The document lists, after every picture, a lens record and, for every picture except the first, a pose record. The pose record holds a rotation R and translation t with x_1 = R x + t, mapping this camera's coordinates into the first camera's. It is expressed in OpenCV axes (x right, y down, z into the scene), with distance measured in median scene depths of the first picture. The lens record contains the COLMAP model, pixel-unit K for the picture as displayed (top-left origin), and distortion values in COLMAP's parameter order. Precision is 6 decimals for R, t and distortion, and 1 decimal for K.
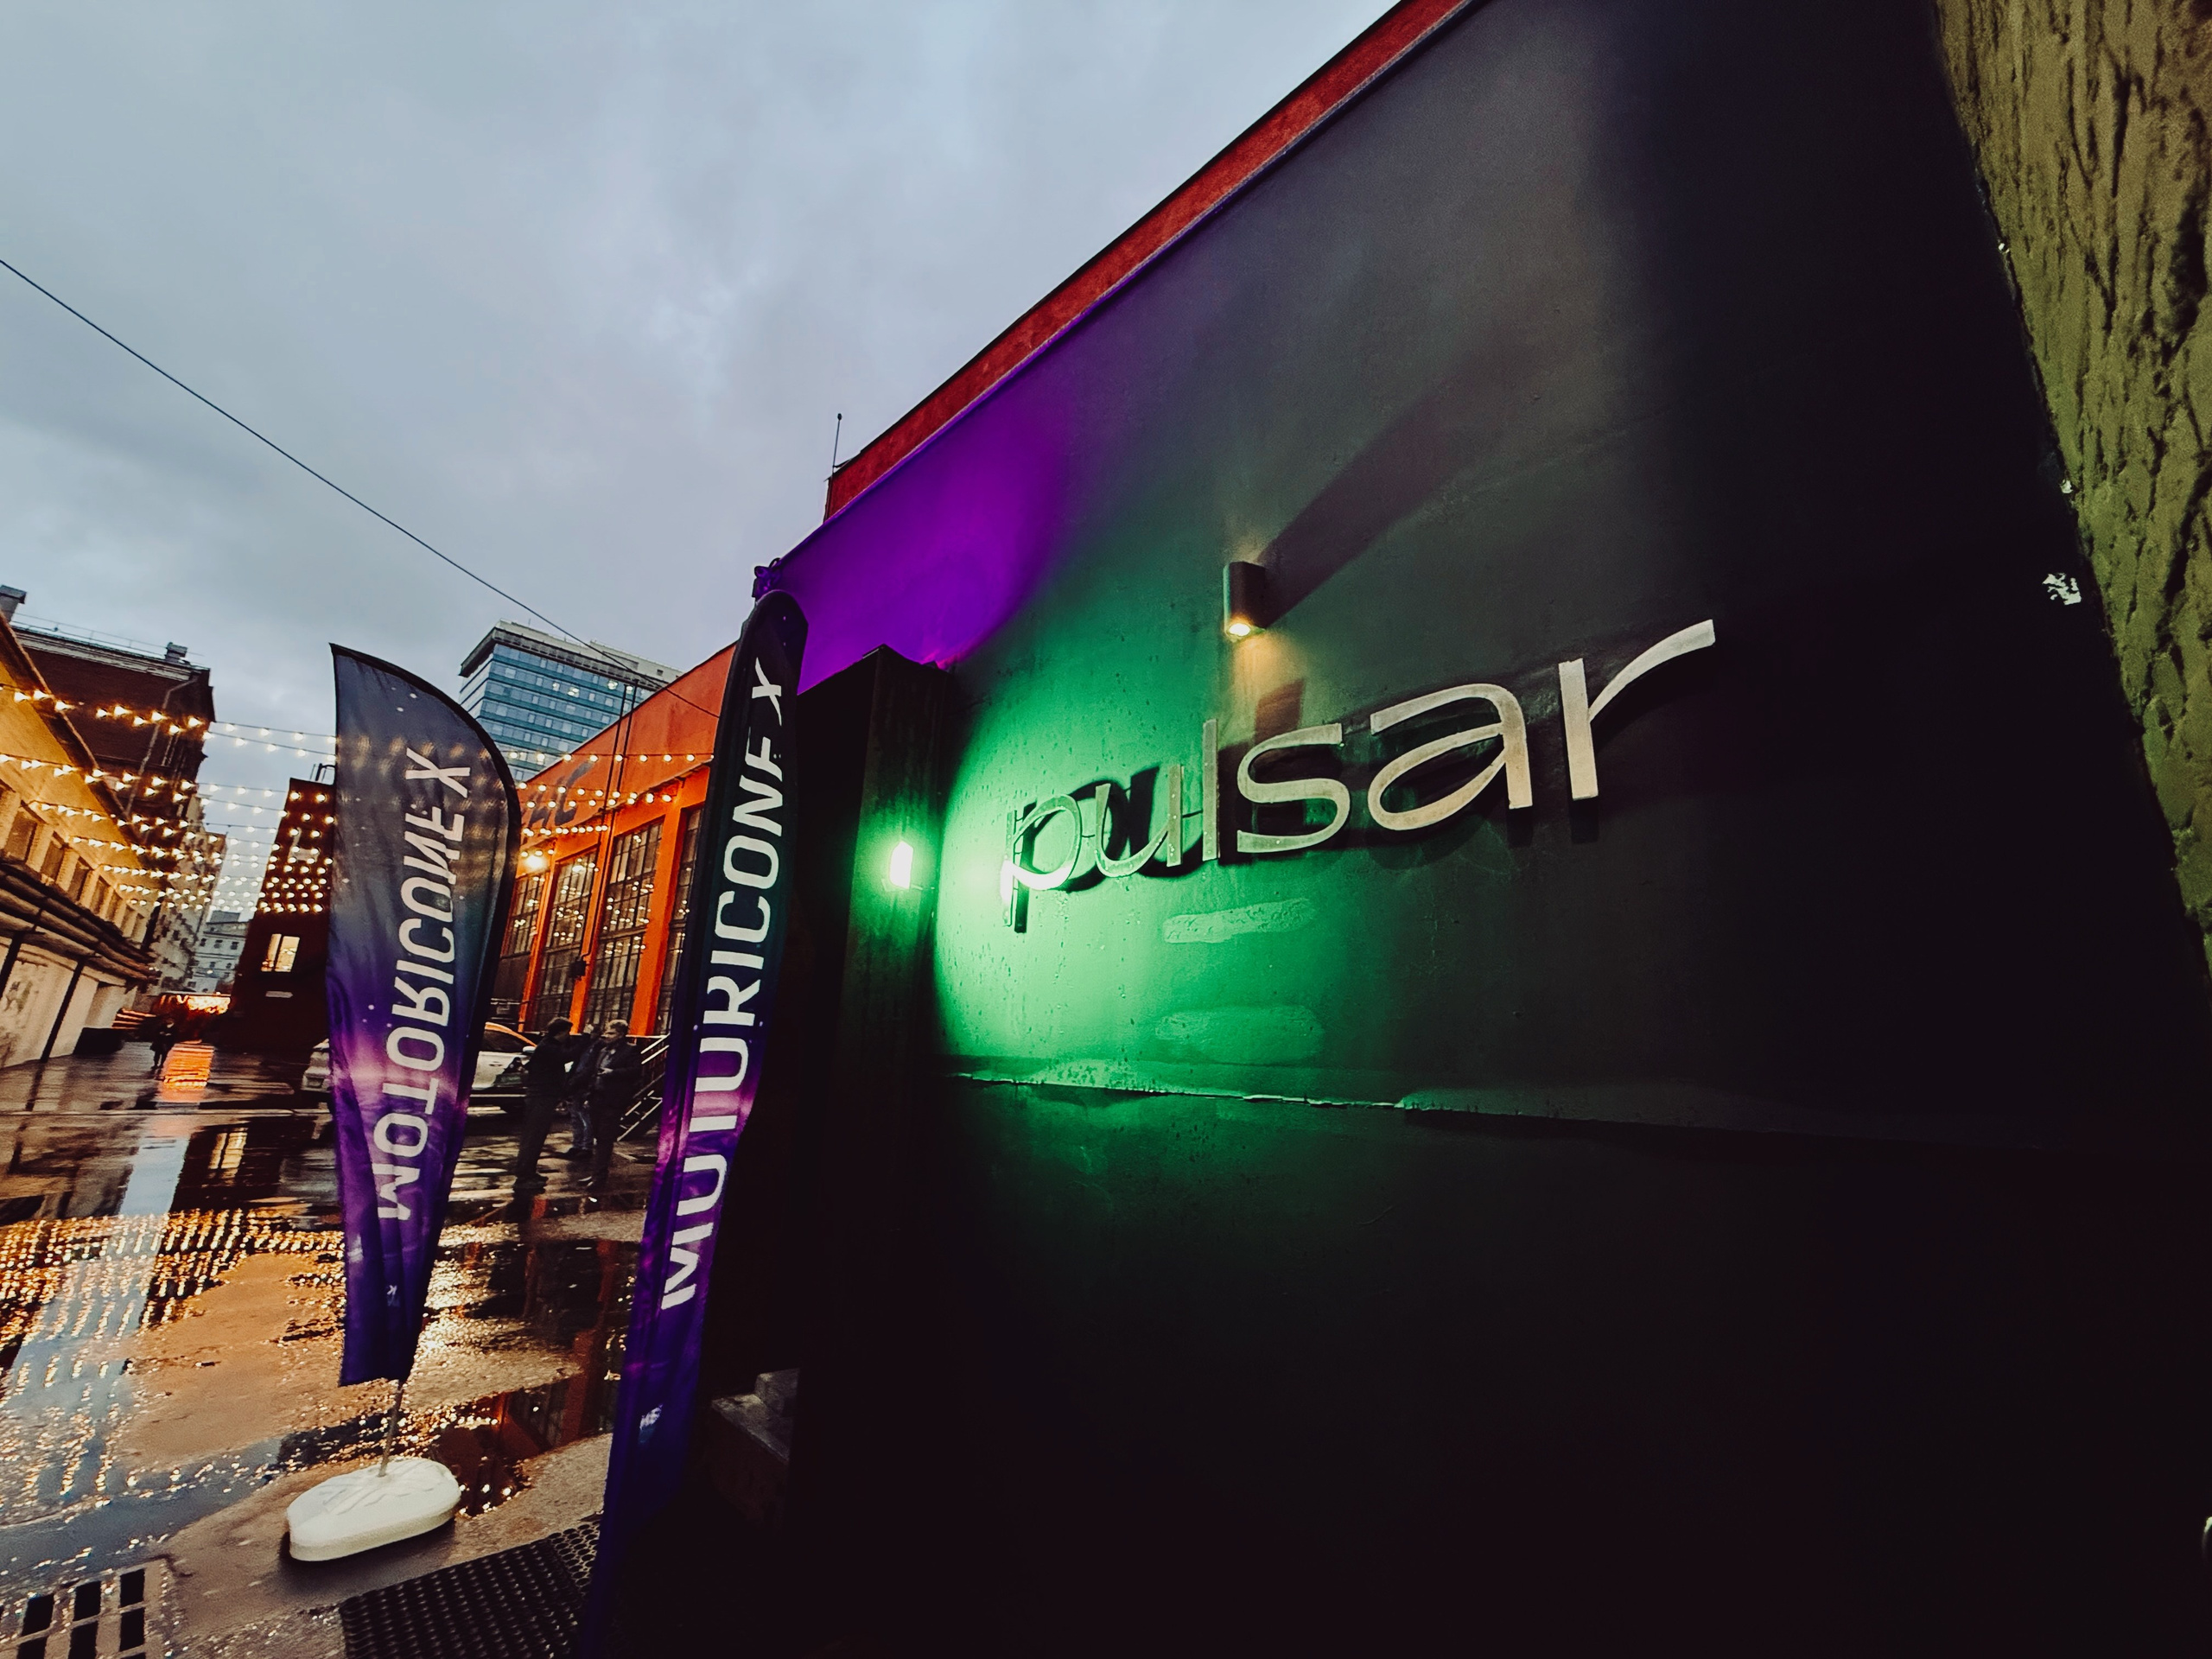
lens RADIAL K [[874.8, 0, 1106.0], [0, 874.8, 829.5], [0, 0, 1]] dist [0.005413, -0.005006]
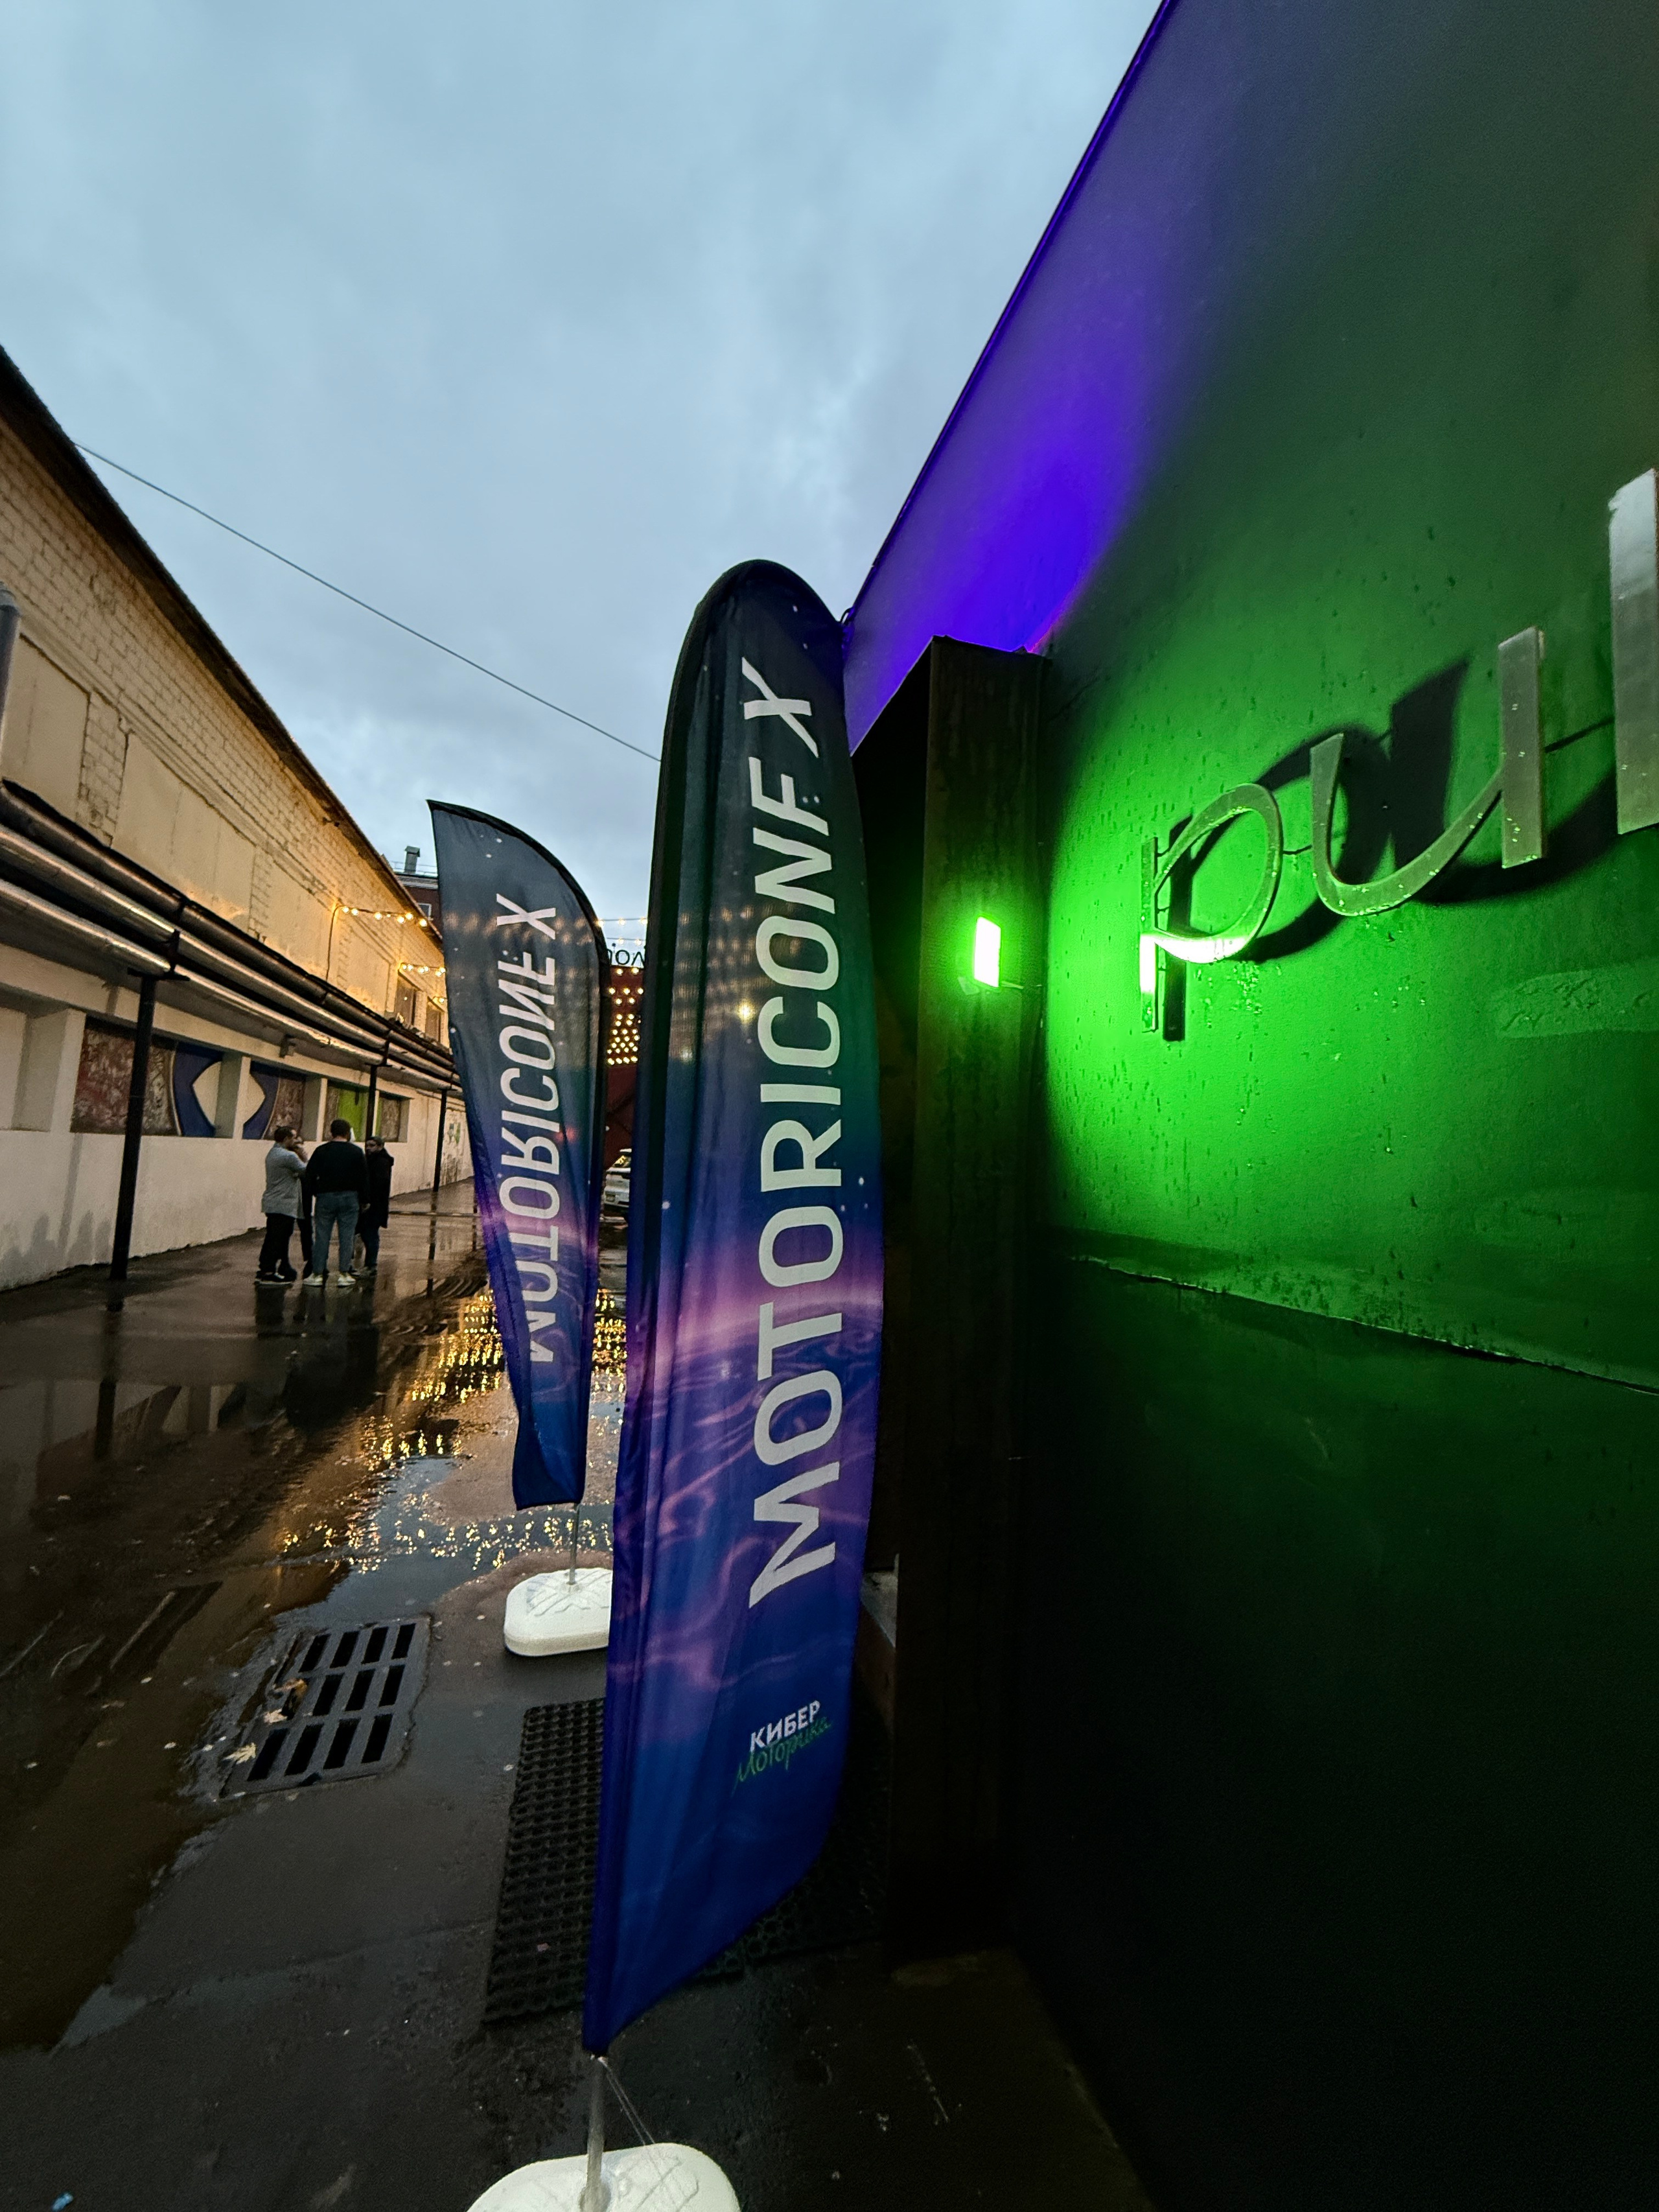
lens RADIAL K [[874.8, 0, 825.1], [0, 874.8, 1104.4], [0, 0, 1]] dist [0.005413, -0.005006]
pose [[0.871154, -0.030155, -0.490084, -0.012771], [0.113916, 0.983291, 0.141992, 0.047139], [0.477613, -0.179525, 0.860033, 0.351261]]
